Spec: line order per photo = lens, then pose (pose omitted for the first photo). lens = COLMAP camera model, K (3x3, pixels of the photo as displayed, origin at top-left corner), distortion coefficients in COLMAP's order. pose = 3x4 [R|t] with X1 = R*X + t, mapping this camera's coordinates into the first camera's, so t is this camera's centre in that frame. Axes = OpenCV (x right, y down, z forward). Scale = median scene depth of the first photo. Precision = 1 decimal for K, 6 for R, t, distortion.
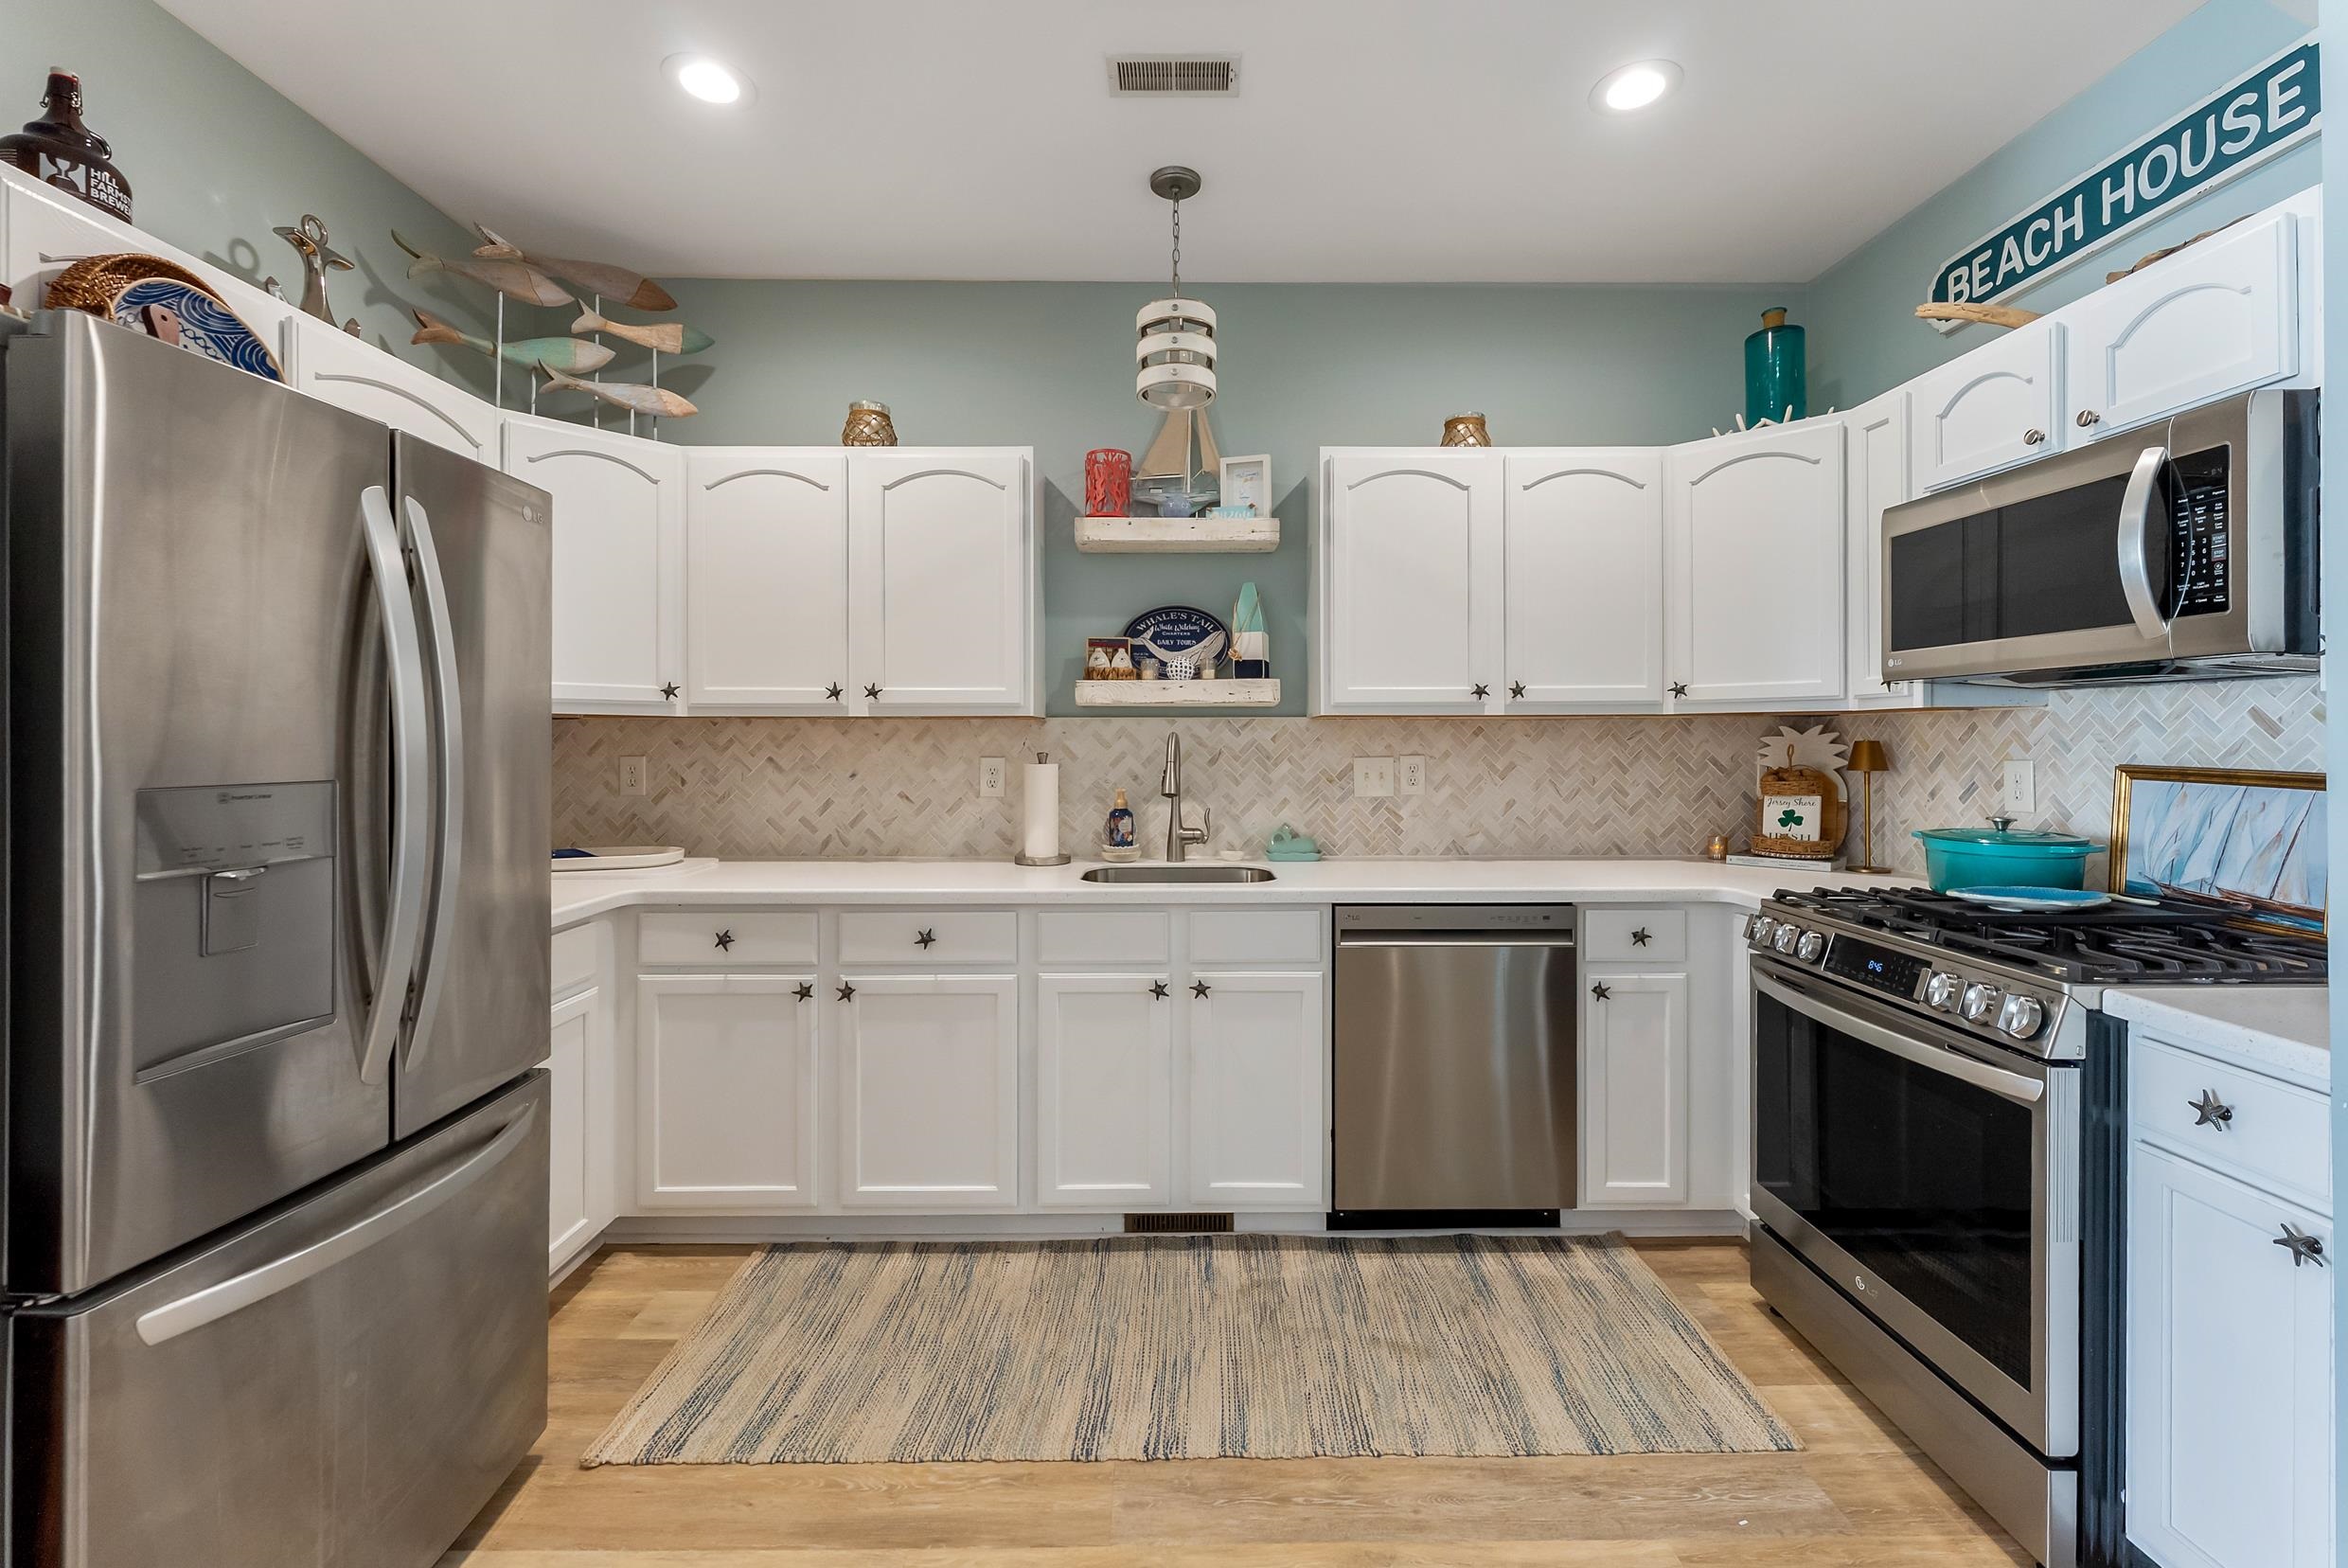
lens RADIAL K [[963.8, 0, 1234.4], [0, 963.8, 739.7], [0, 0, 1]] dist [-0.000640, -0.000472]
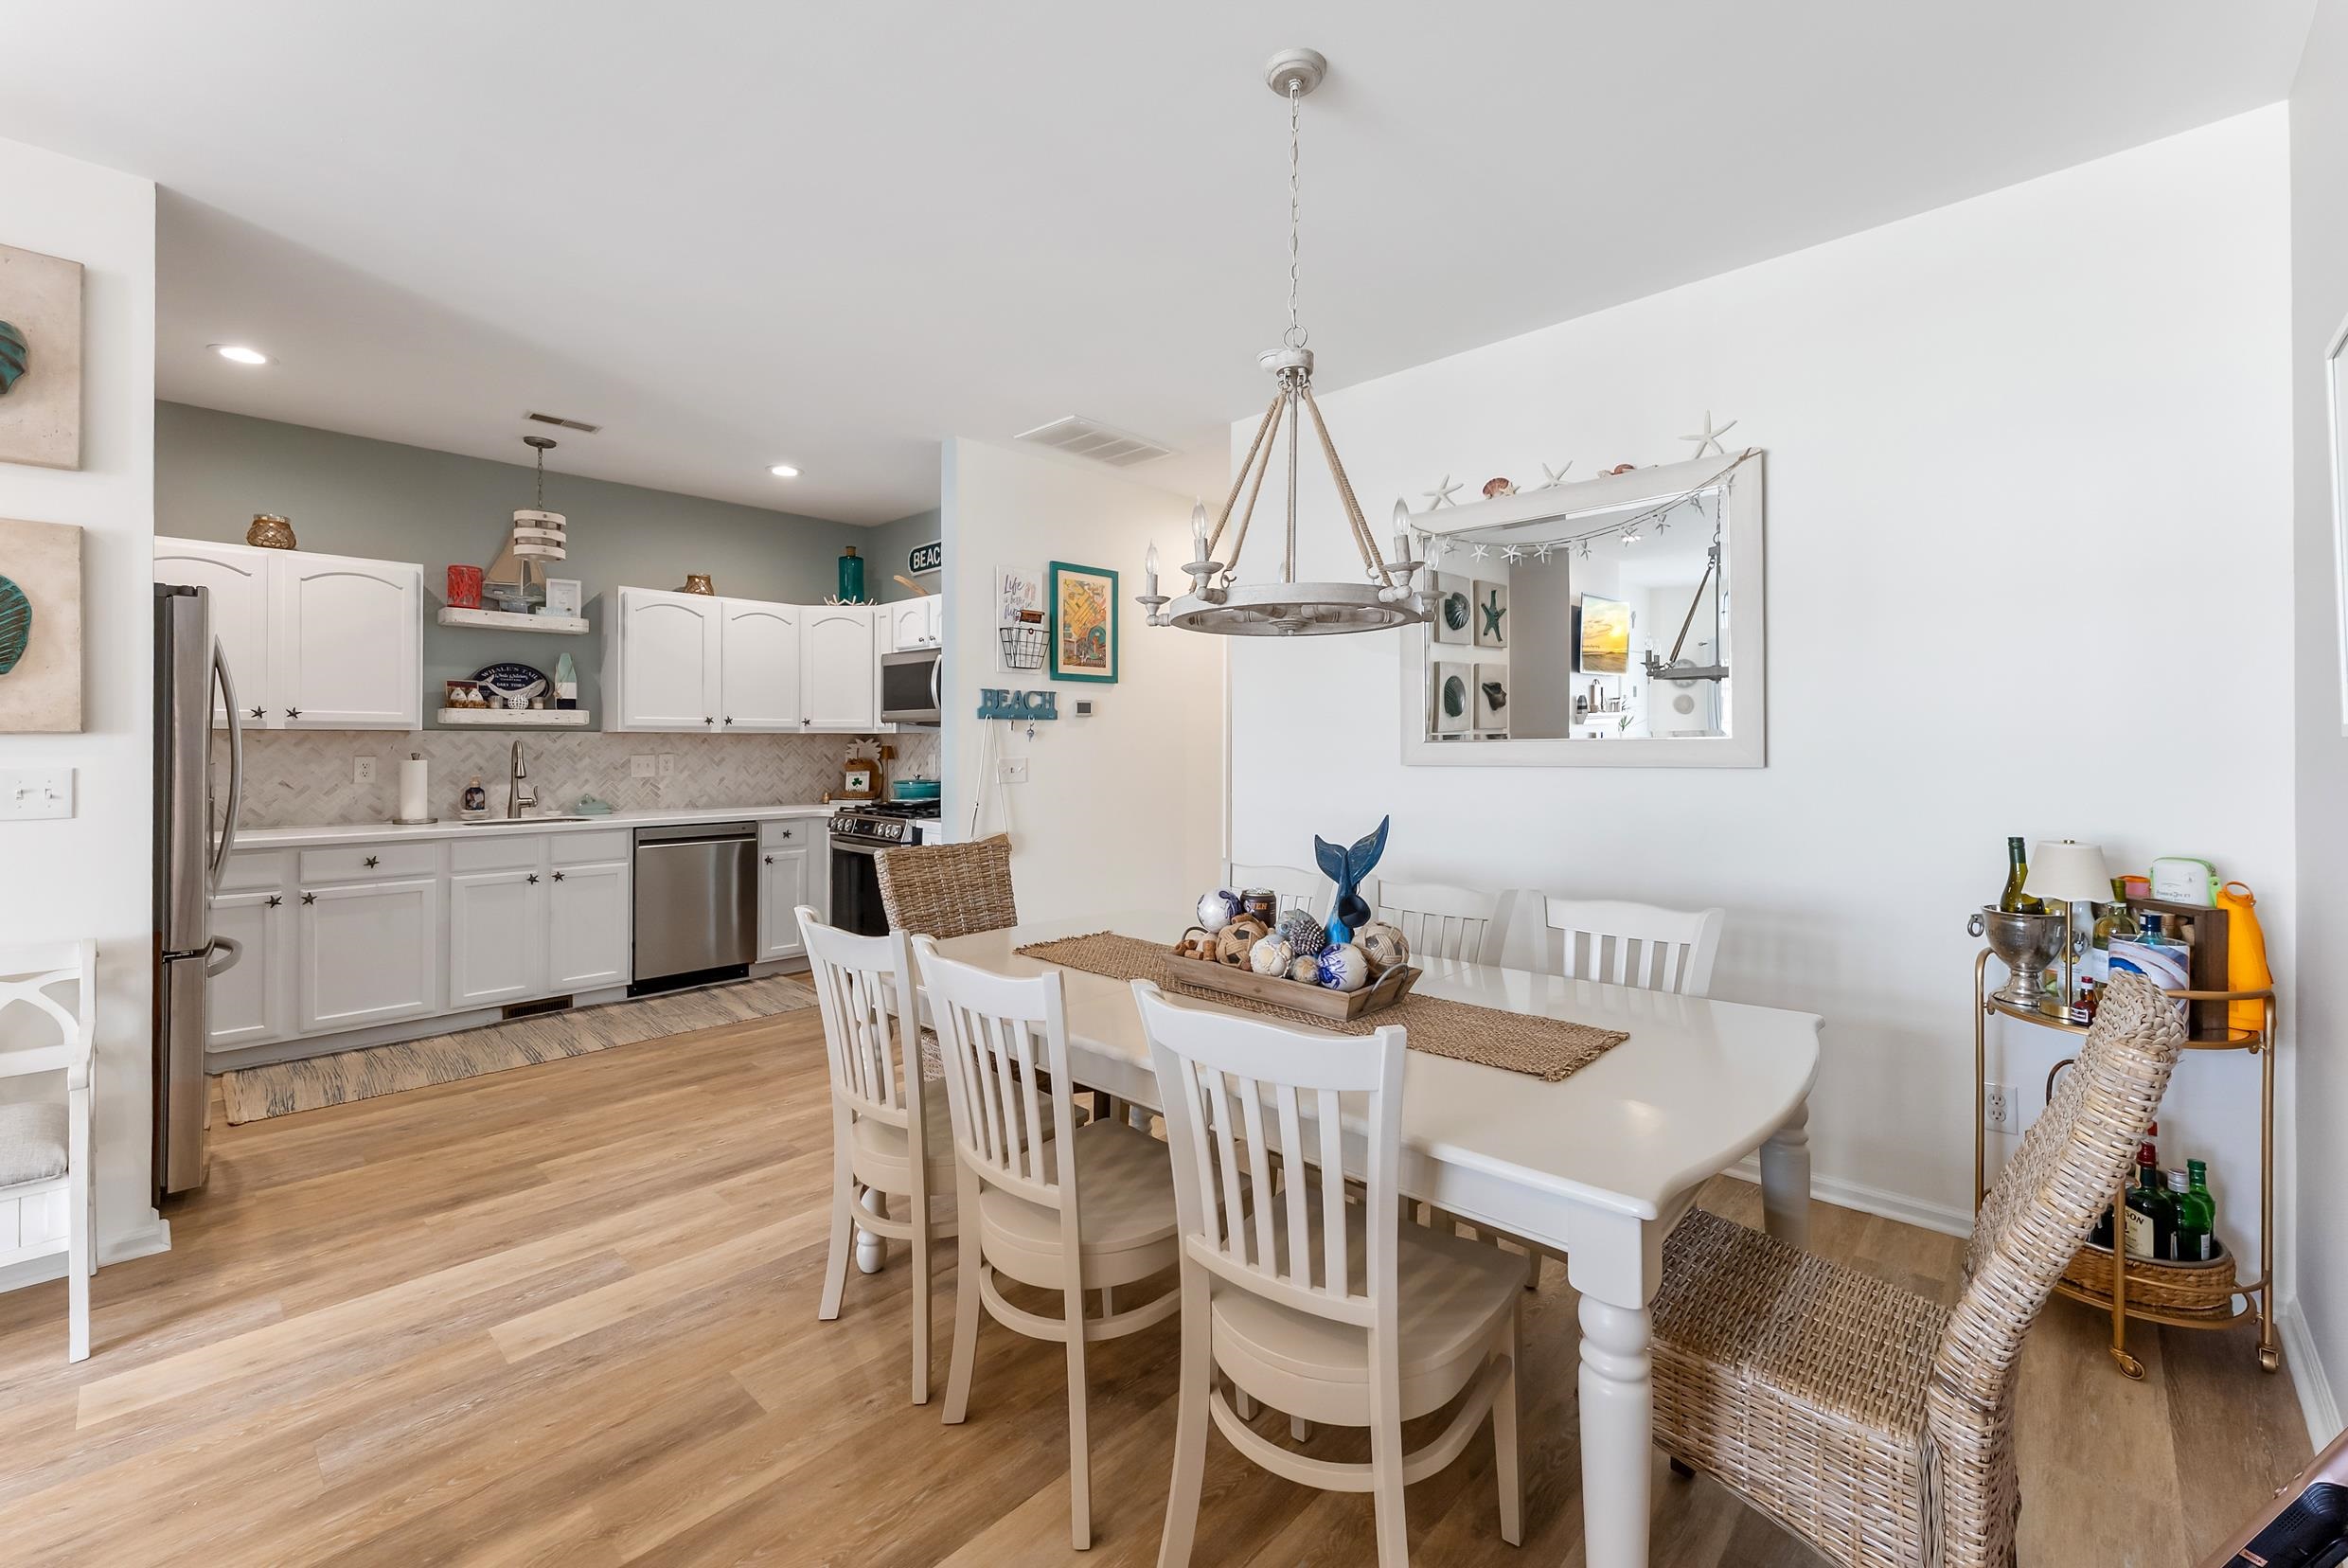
lens RADIAL K [[788.1, 0, 1052.0], [0, 788.1, 752.0], [0, 0, 1]] dist [-0.001160, -0.000136]
pose [[0.766691, -0.003796, 0.642005, -0.245377], [-0.002452, 0.999958, 0.008841, -0.002477], [-0.642012, -0.008353, 0.766649, -0.699983]]
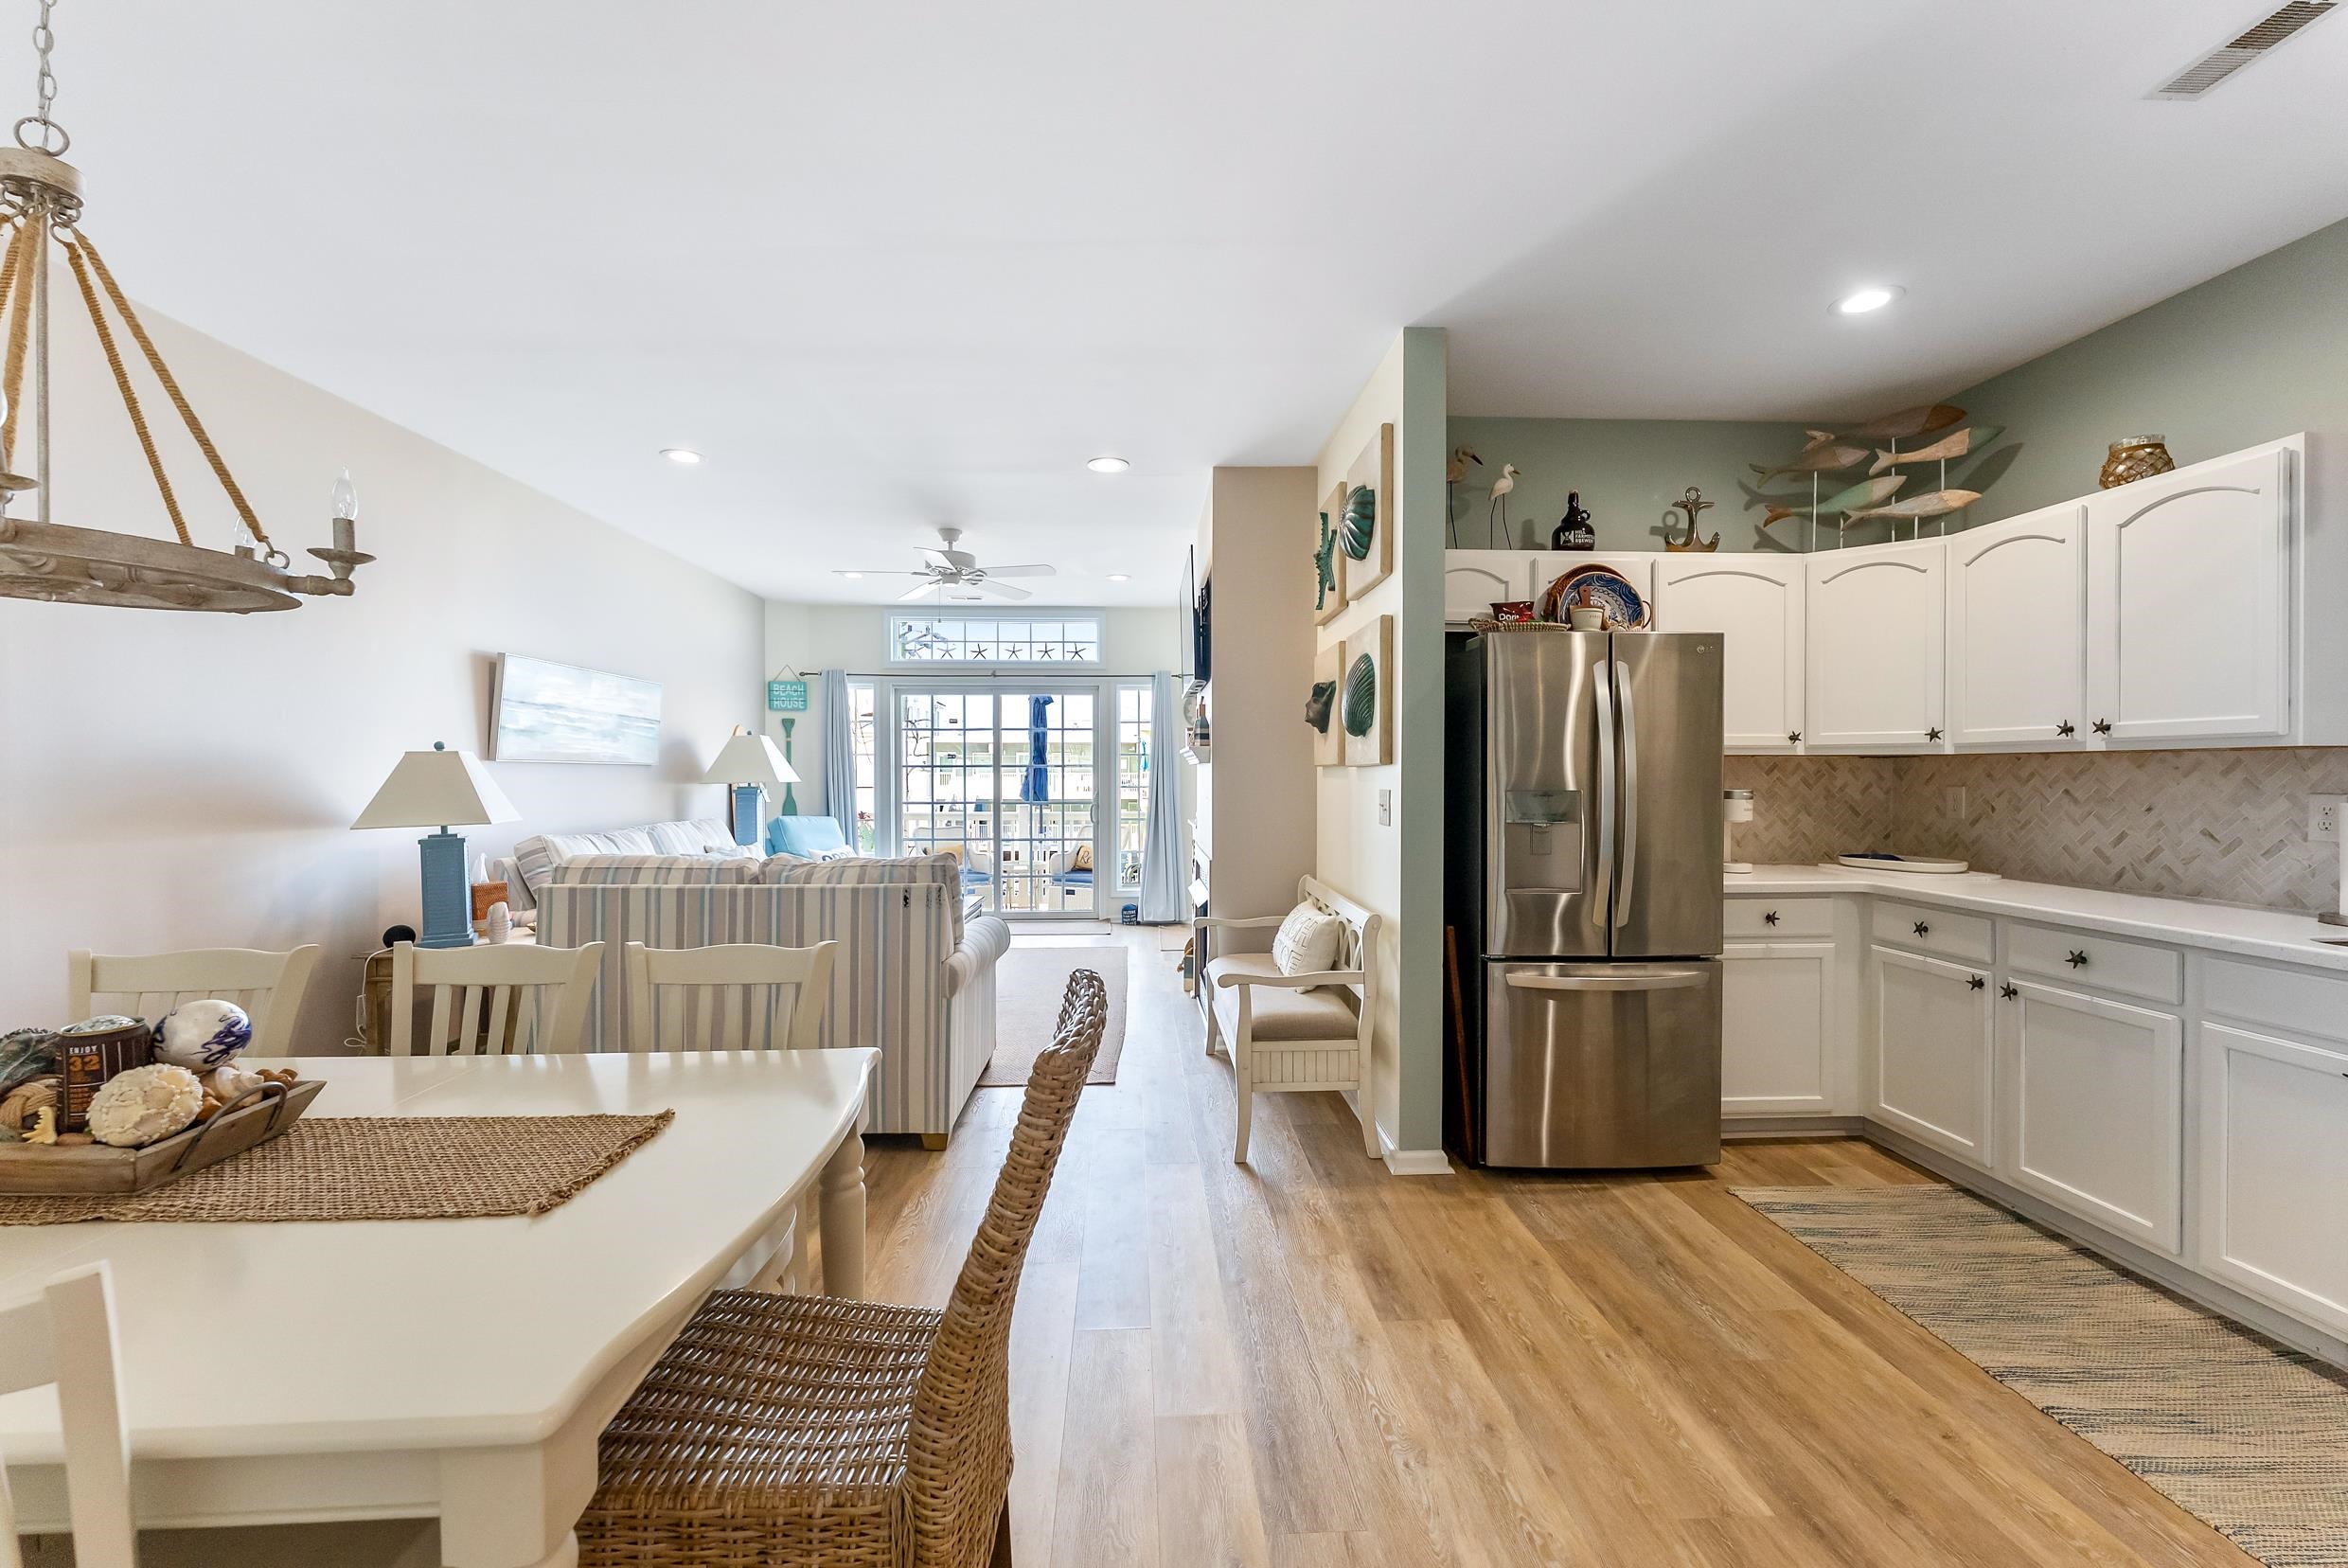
lens RADIAL K [[972.3, 0, 1246.3], [0, 972.3, 784.6], [0, 0, 1]] dist [0.000517, -0.000636]
pose [[0.106913, 0.013200, -0.994181, 0.551475], [-0.000814, 0.999913, 0.013188, -0.000877], [0.994268, -0.000601, 0.106914, -0.029290]]
